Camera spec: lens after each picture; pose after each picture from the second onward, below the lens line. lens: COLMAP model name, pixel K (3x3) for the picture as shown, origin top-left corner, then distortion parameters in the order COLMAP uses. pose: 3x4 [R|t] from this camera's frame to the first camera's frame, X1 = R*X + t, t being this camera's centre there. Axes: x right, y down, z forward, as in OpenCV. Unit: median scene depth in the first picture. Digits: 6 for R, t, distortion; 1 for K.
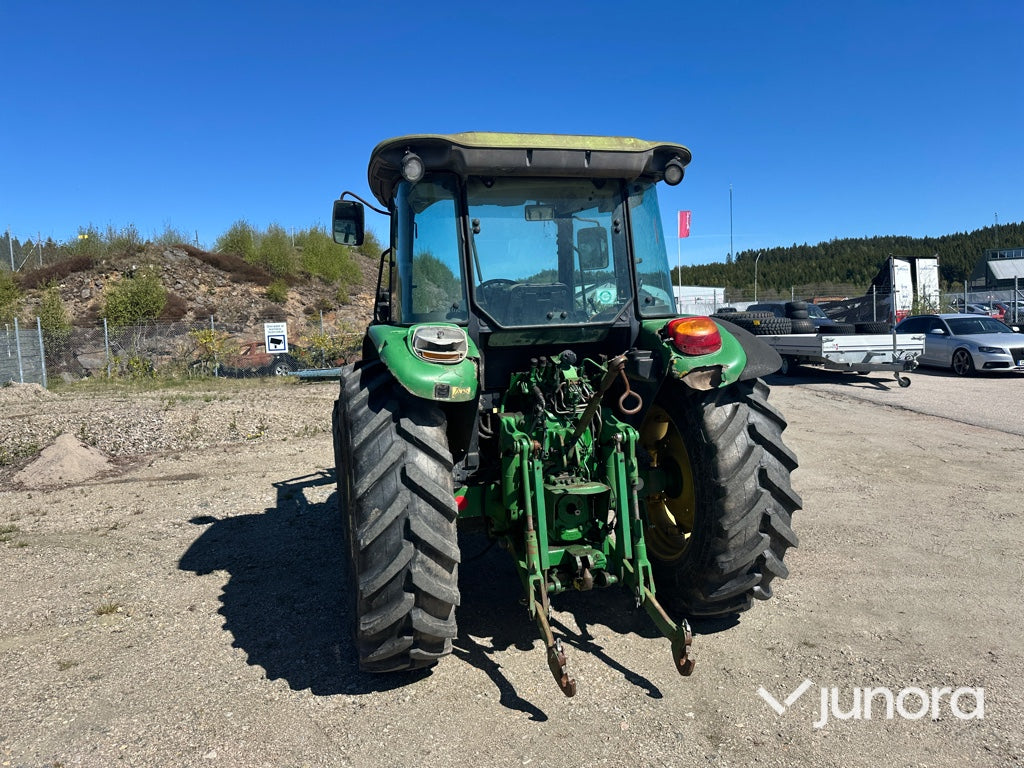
lens RADIAL K [[717.1, 0, 517.5], [0, 717.1, 375.0], [0, 0, 1]] dist [0.059922, -0.076908]
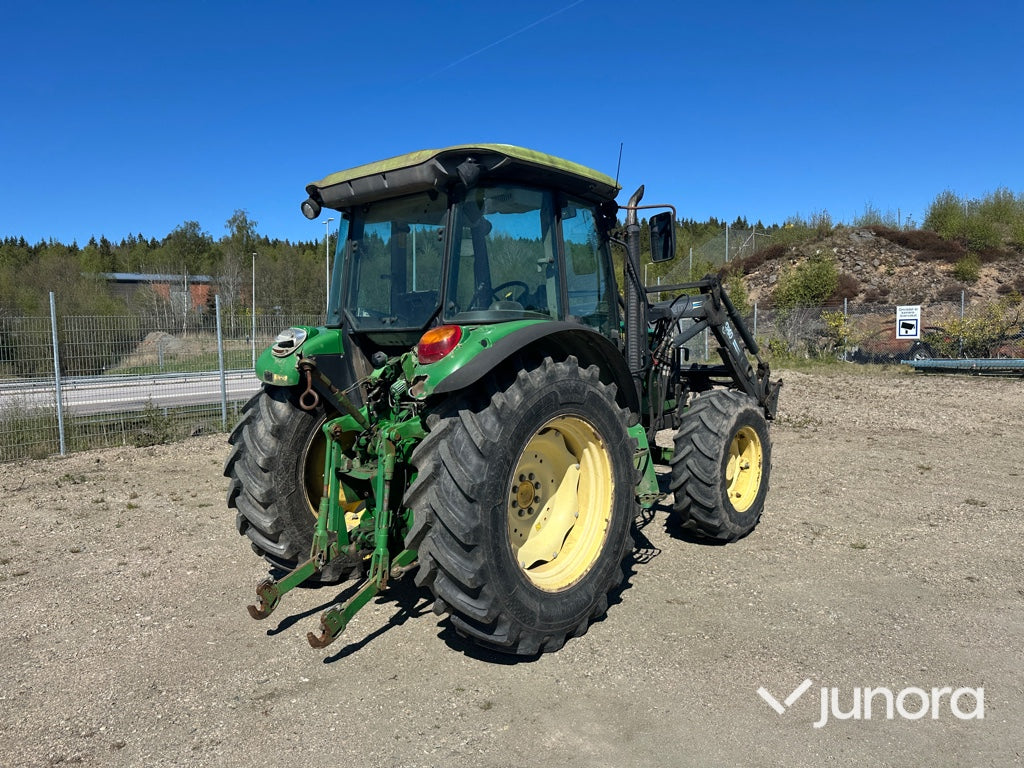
lens RADIAL K [[717.1, 0, 517.5], [0, 717.1, 375.0], [0, 0, 1]] dist [0.059922, -0.076908]
pose [[0.543981, 0.080985, -0.835180, 0.453680], [-0.056621, 0.996606, 0.059758, -0.031190], [0.837185, 0.014781, 0.546720, 0.223872]]
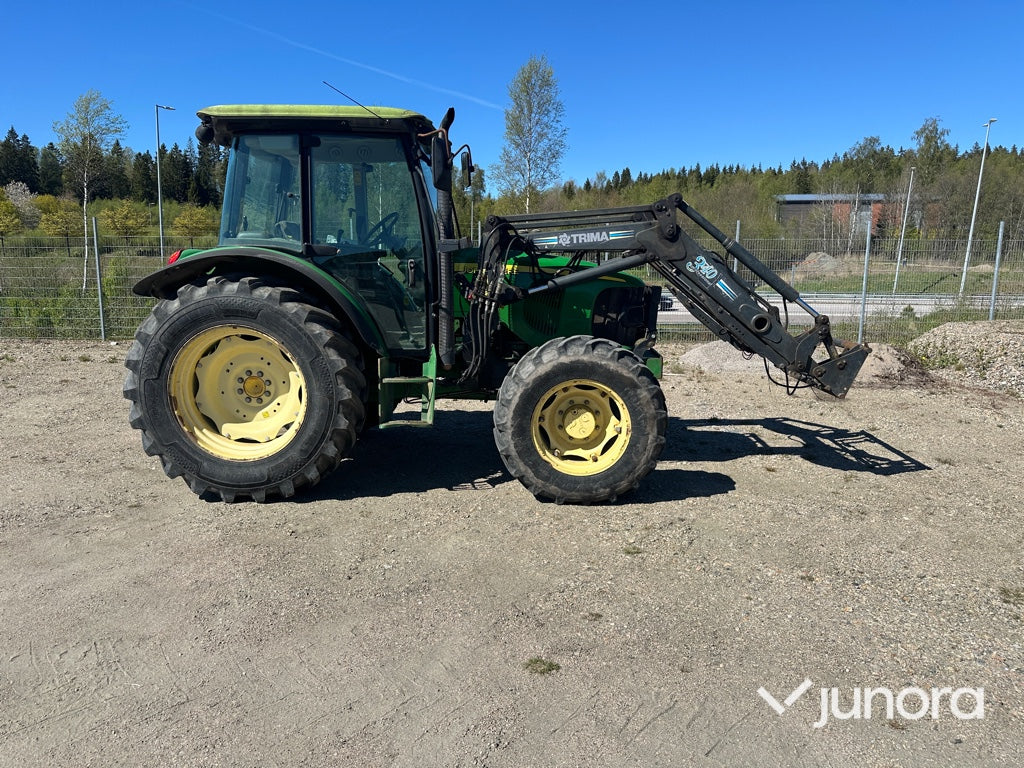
lens RADIAL K [[710.2, 0, 519.4], [0, 710.2, 386.1], [0, 0, 1]] dist [0.074456, -0.090284]
pose [[-0.315370, 0.207604, -0.925982, 0.545033], [-0.062682, 0.969089, 0.238617, -0.078165], [0.946896, 0.133295, -0.292609, 0.818059]]
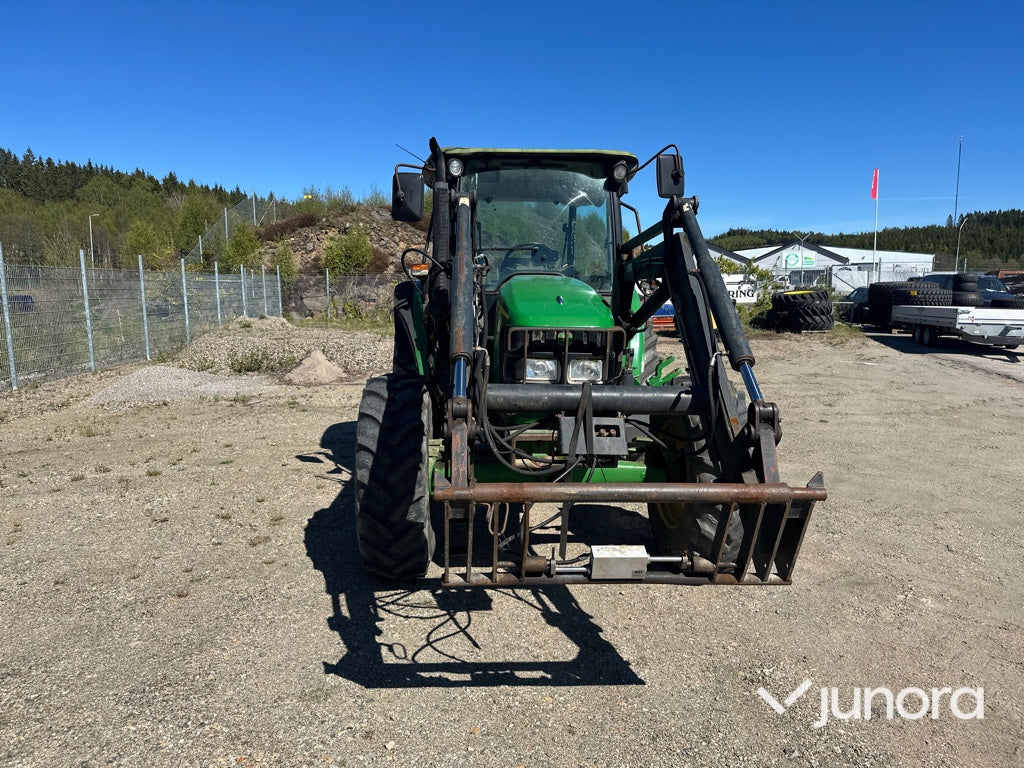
lens RADIAL K [[715.1, 0, 516.2], [0, 715.1, 390.7], [0, 0, 1]] dist [0.085994, -0.124285]
pose [[0.969401, 0.072914, -0.234405, 0.095679], [-0.054634, 0.995003, 0.083566, 0.020117], [0.239327, -0.068203, 0.968541, -0.282675]]
